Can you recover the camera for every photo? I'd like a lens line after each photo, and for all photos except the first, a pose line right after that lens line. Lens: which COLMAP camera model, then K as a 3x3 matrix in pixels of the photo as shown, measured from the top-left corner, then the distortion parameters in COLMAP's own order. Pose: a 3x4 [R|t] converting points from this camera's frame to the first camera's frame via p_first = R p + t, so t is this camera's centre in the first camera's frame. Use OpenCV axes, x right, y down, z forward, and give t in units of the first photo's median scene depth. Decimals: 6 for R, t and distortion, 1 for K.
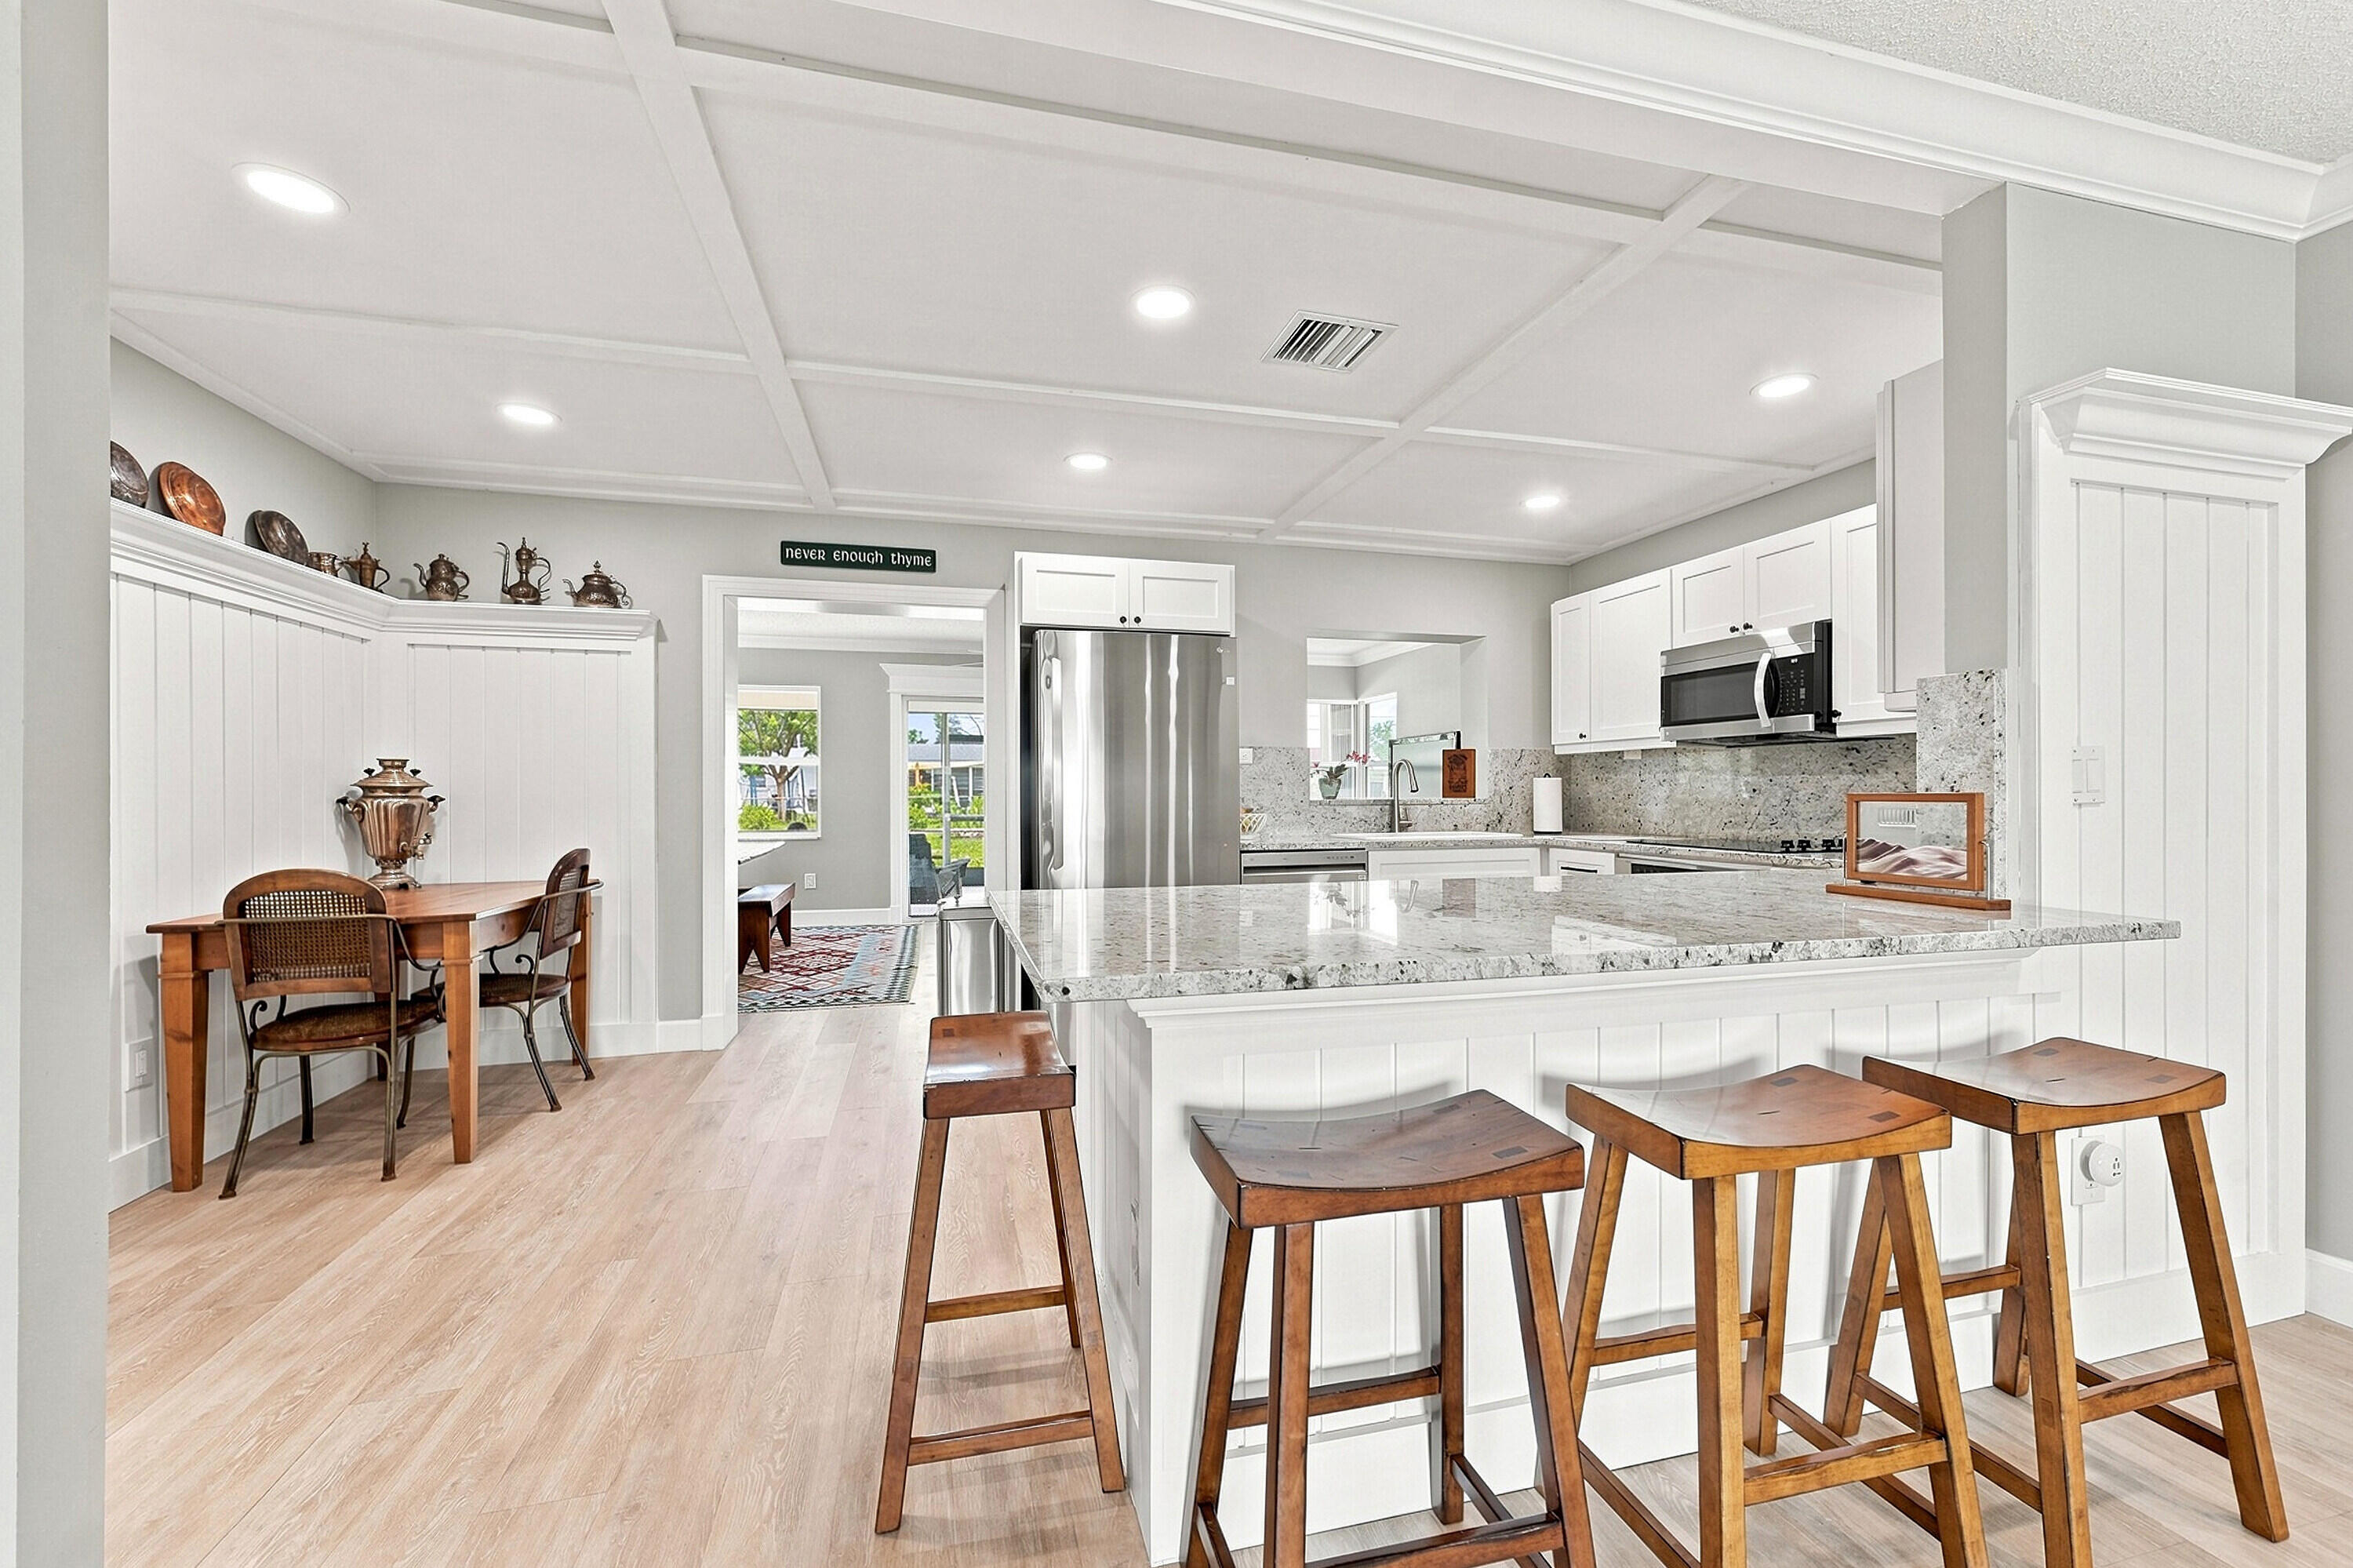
lens RADIAL K [[942.5, 0, 1176.5], [0, 942.5, 784.0], [0, 0, 1]] dist [0.000207, 0.000034]
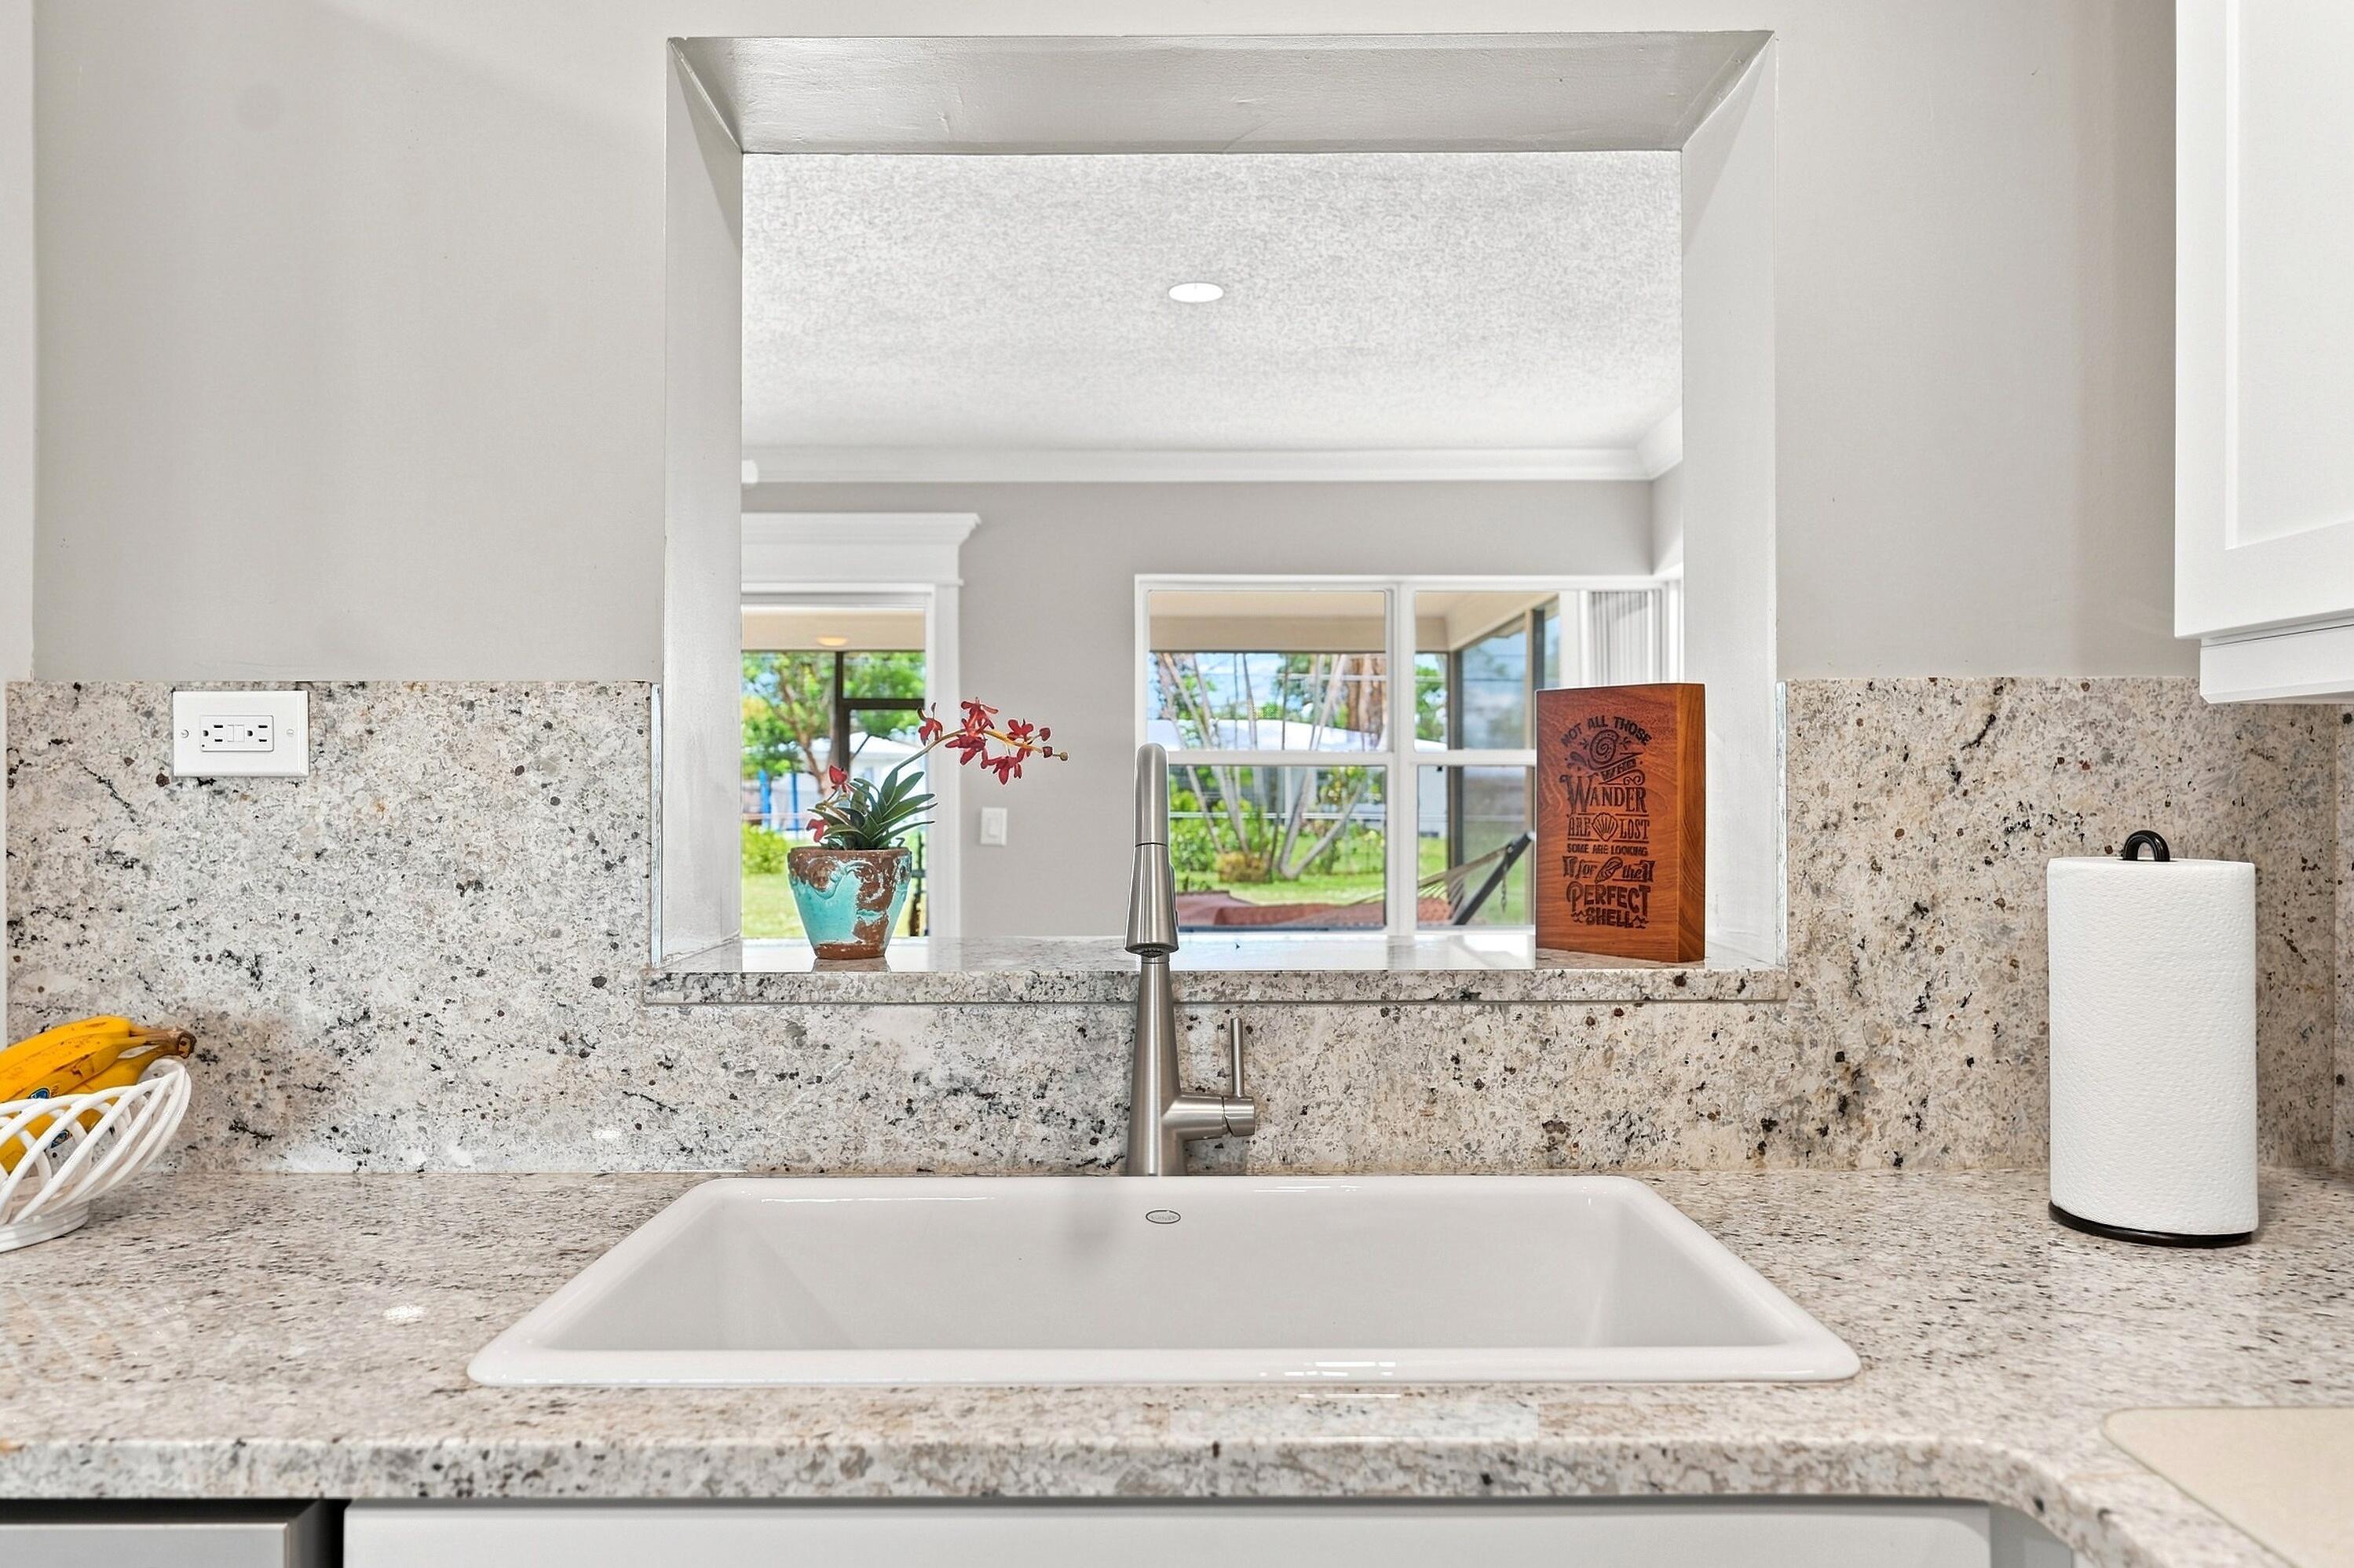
lens RADIAL K [[1562.2, 0, 1177.0], [0, 1562.2, 784.0], [0, 0, 1]] dist [0.000436, 0.000128]
pose [[0.968043, 0.000392, -0.250785, 0.297098], [0.000264, 0.999997, 0.002581, -0.019109], [0.250785, -0.002565, 0.968039, 0.698224]]
